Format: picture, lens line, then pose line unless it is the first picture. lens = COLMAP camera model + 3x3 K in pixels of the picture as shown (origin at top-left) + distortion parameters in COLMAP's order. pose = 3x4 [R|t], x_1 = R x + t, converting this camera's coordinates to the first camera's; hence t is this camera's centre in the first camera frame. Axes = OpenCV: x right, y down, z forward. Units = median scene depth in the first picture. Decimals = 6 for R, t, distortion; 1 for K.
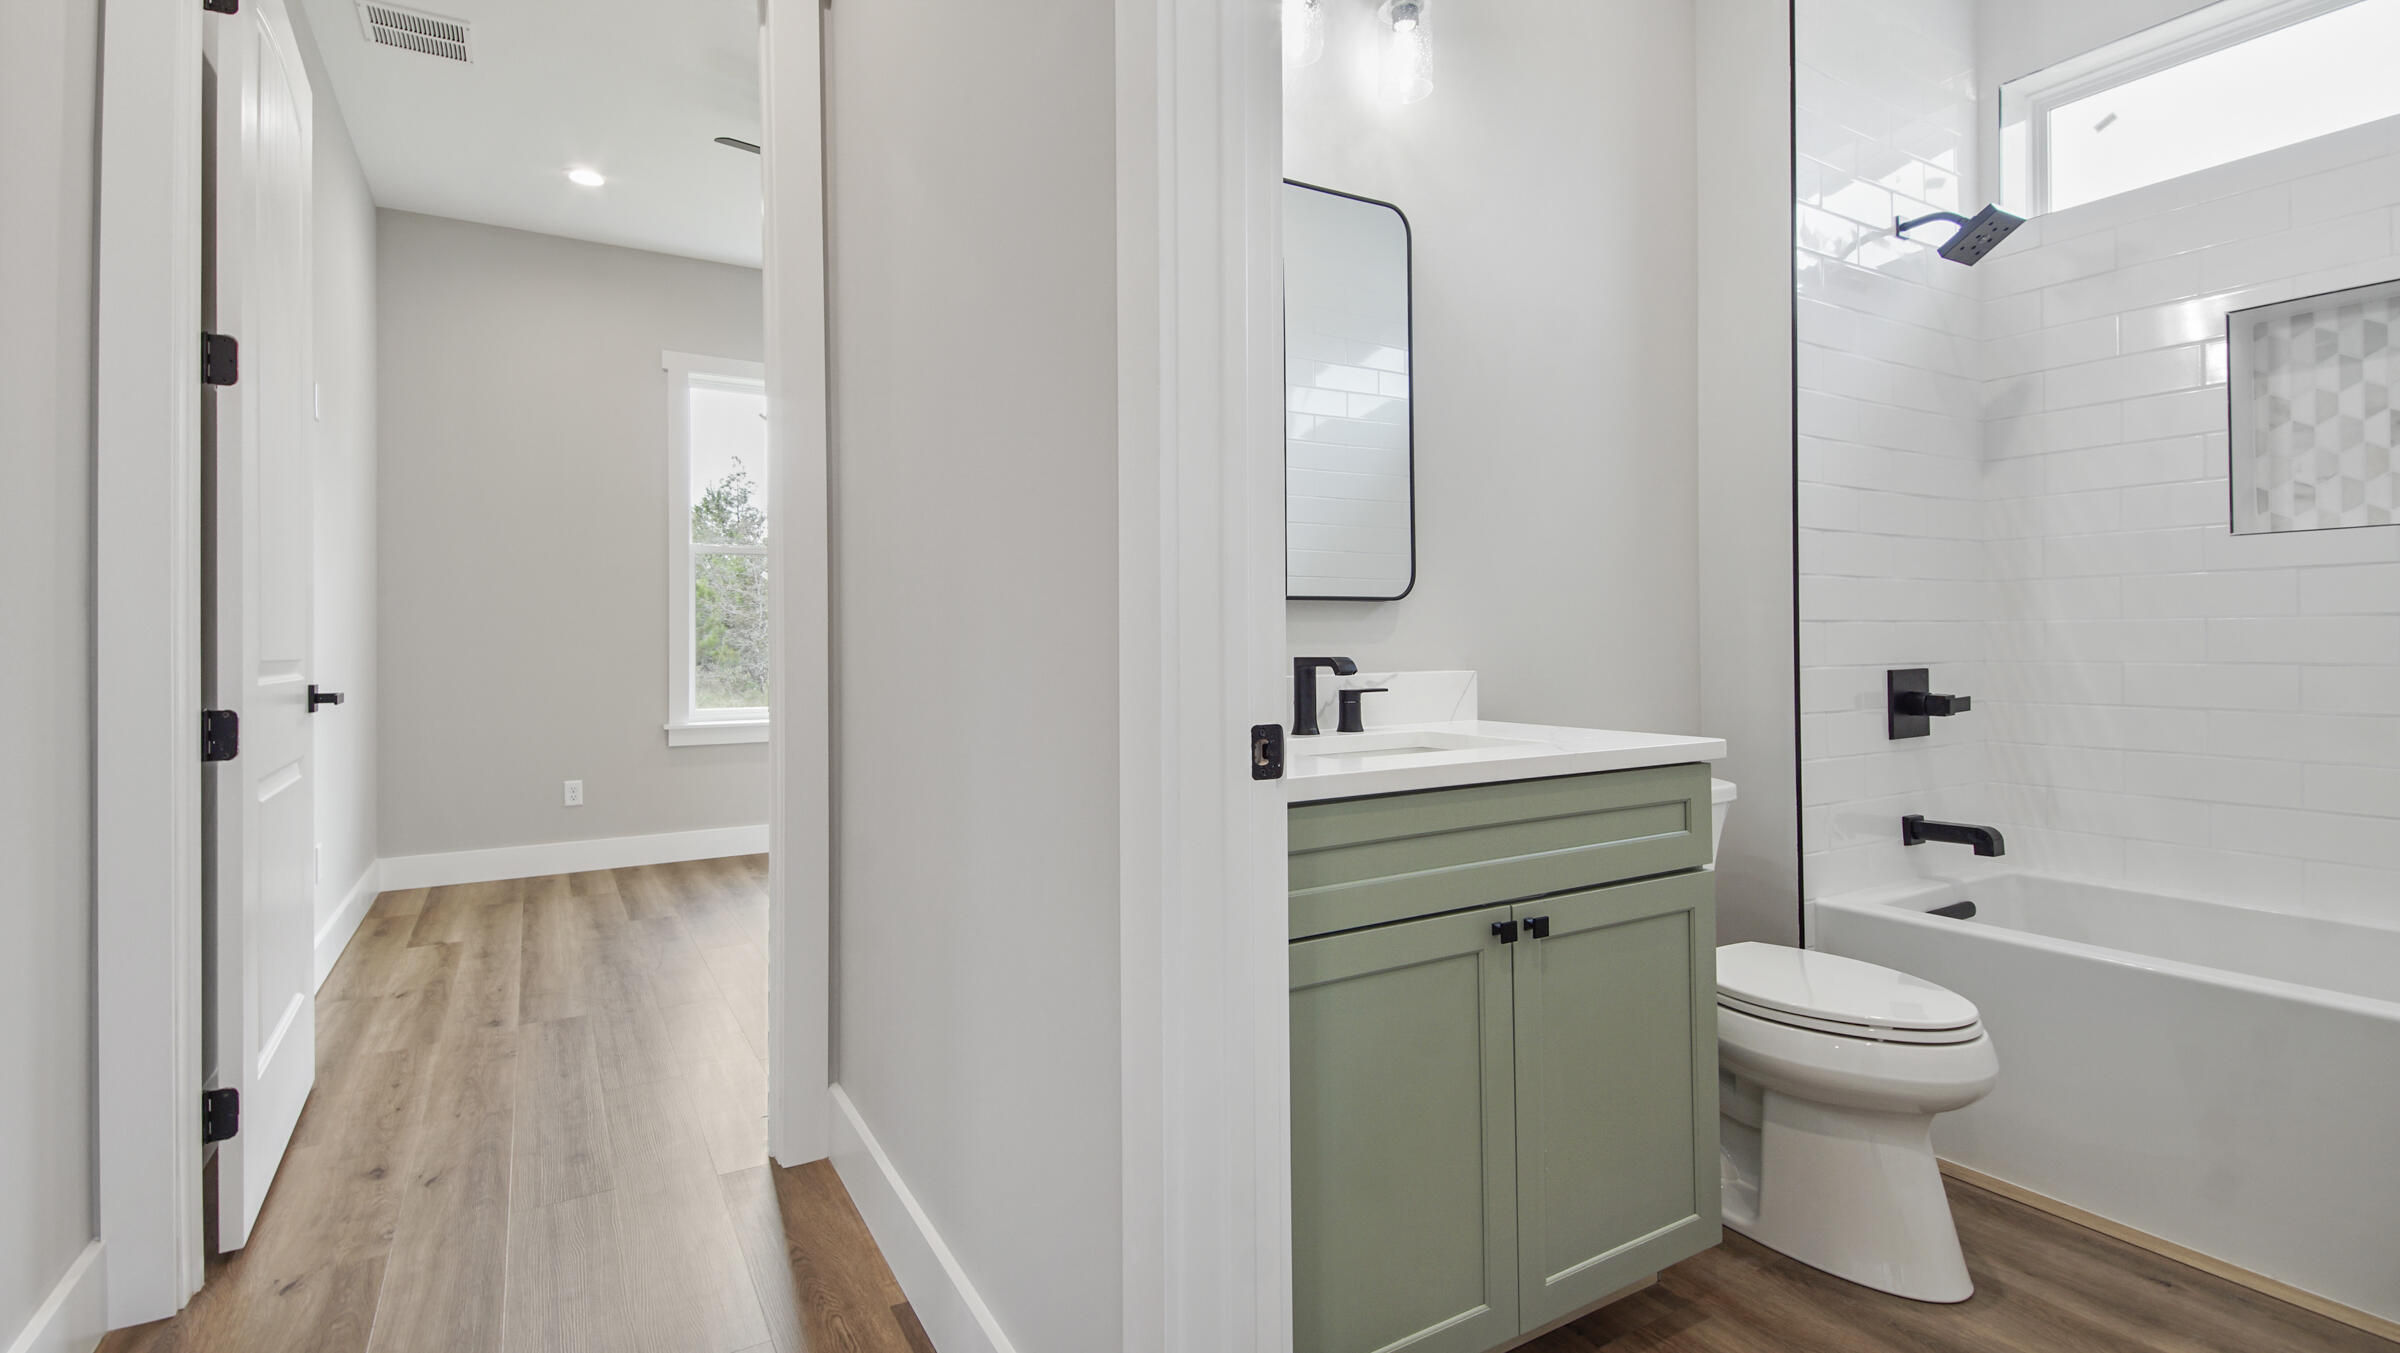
lens RADIAL K [[1062.9, 0, 1192.3], [0, 1062.9, 628.0], [0, 0, 1]] dist [0.001987, -0.000835]
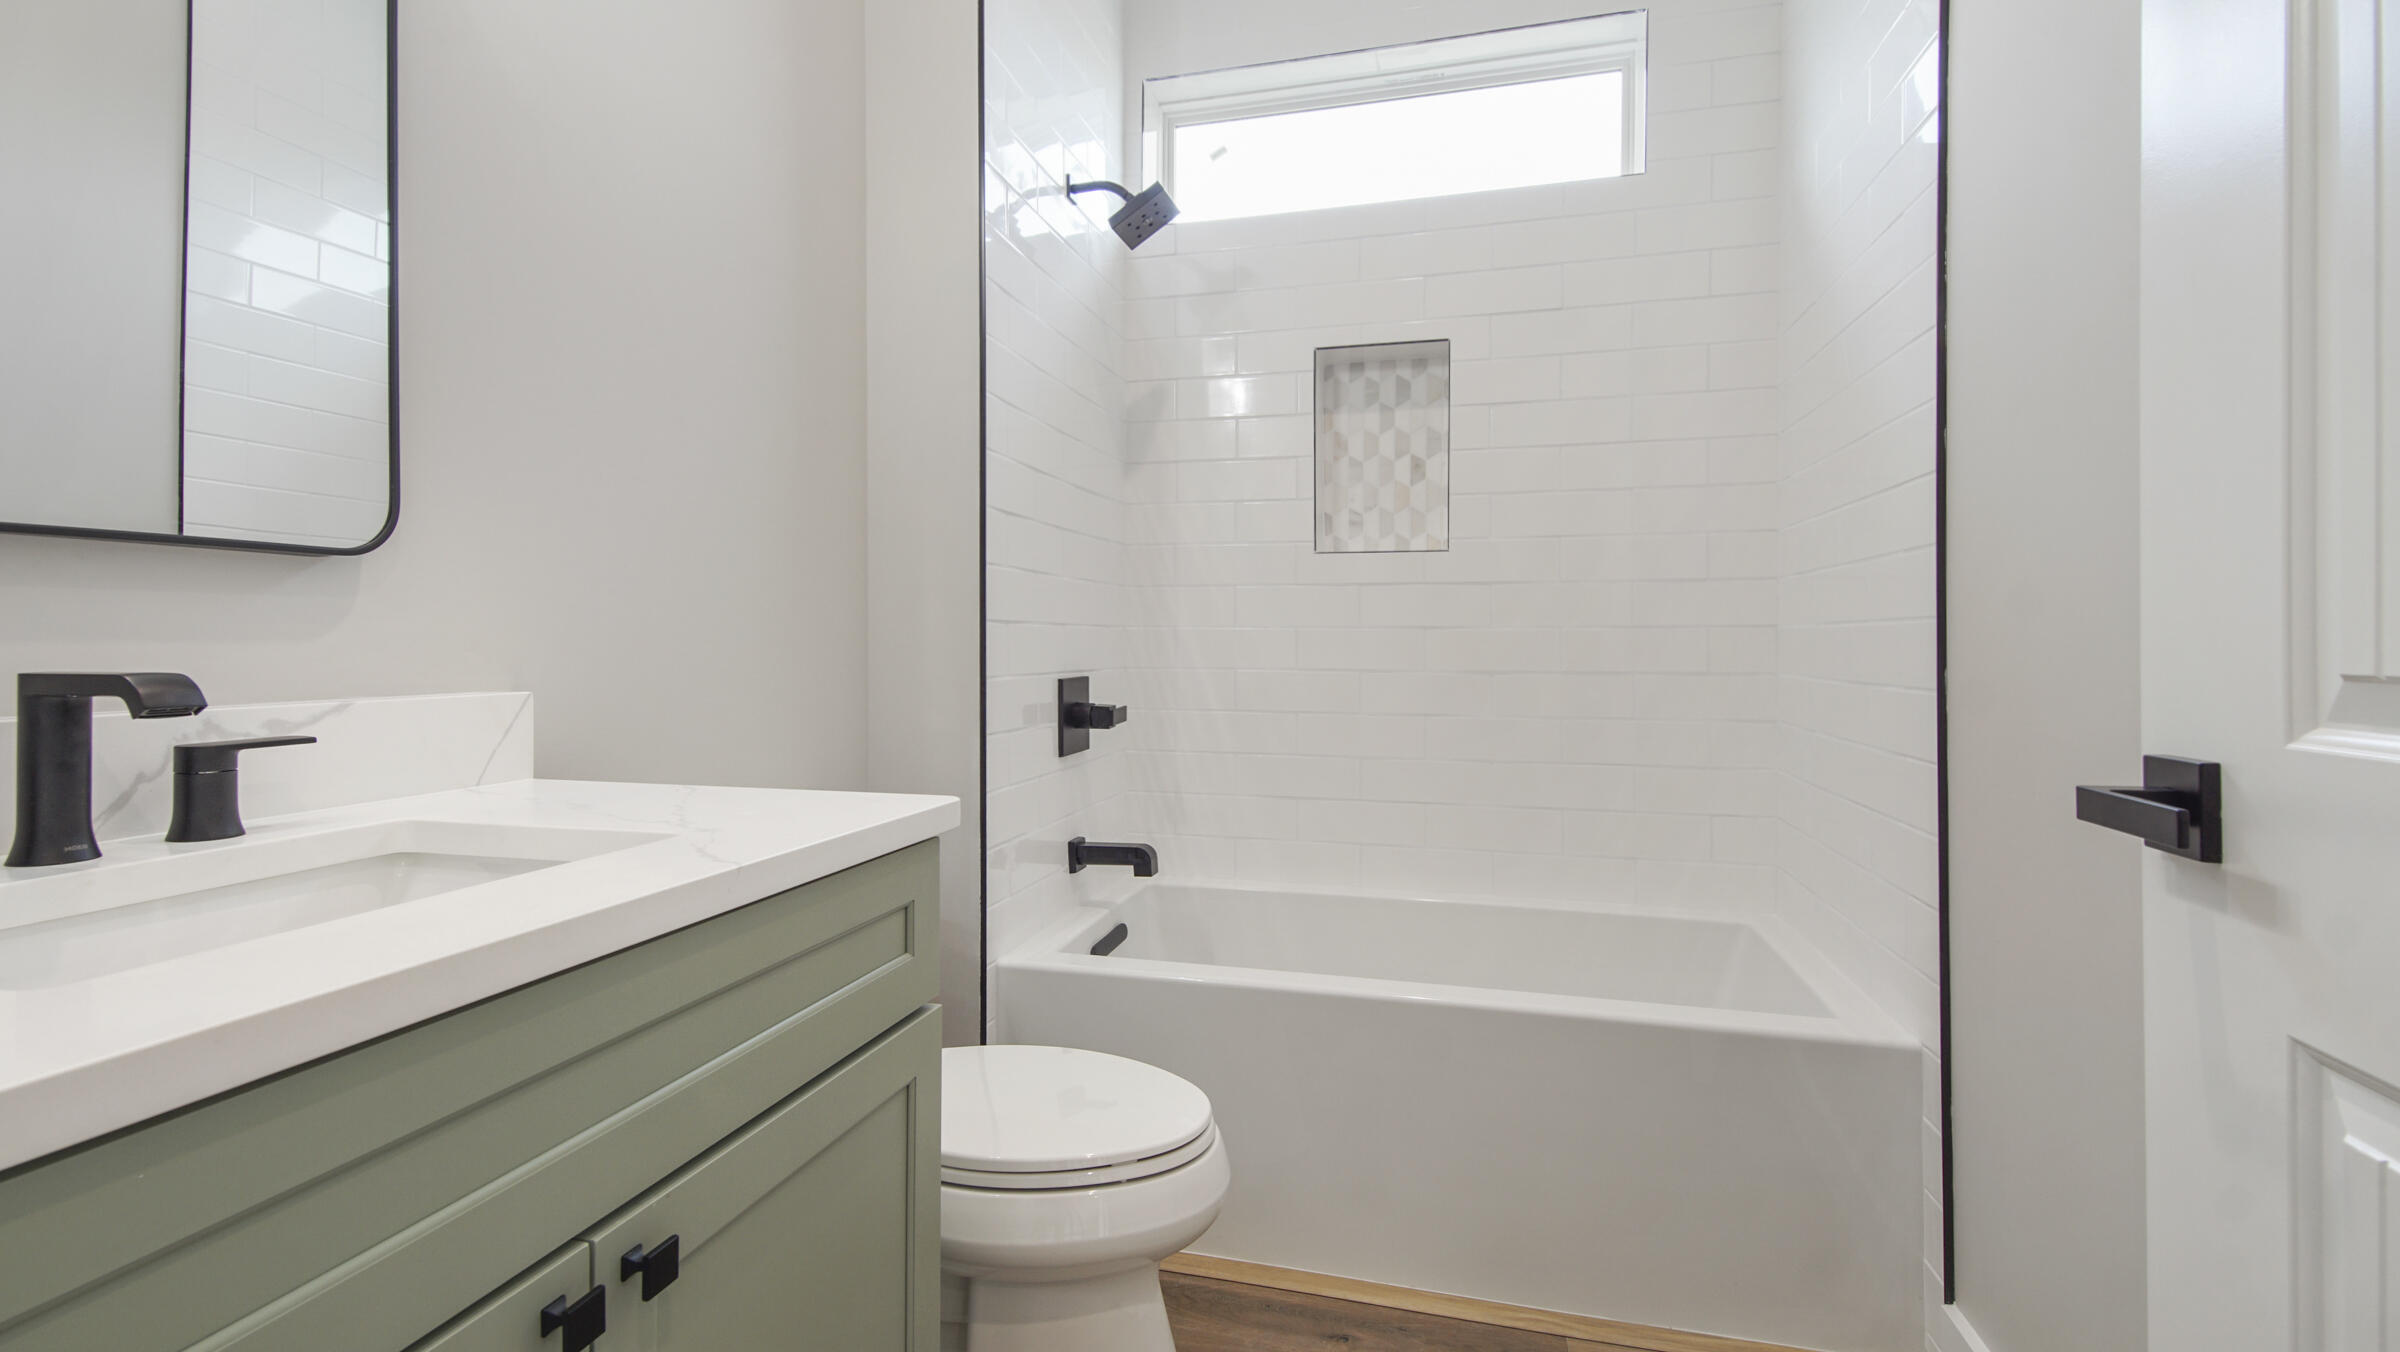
lens RADIAL K [[1119.5, 0, 1185.2], [0, 1119.5, 660.2], [0, 0, 1]] dist [0.014731, -0.001117]
pose [[0.715909, 0.002807, 0.698188, 0.080157], [-0.025095, 0.999449, 0.021713, 0.001318], [-0.697743, -0.033066, 0.715585, 0.269744]]
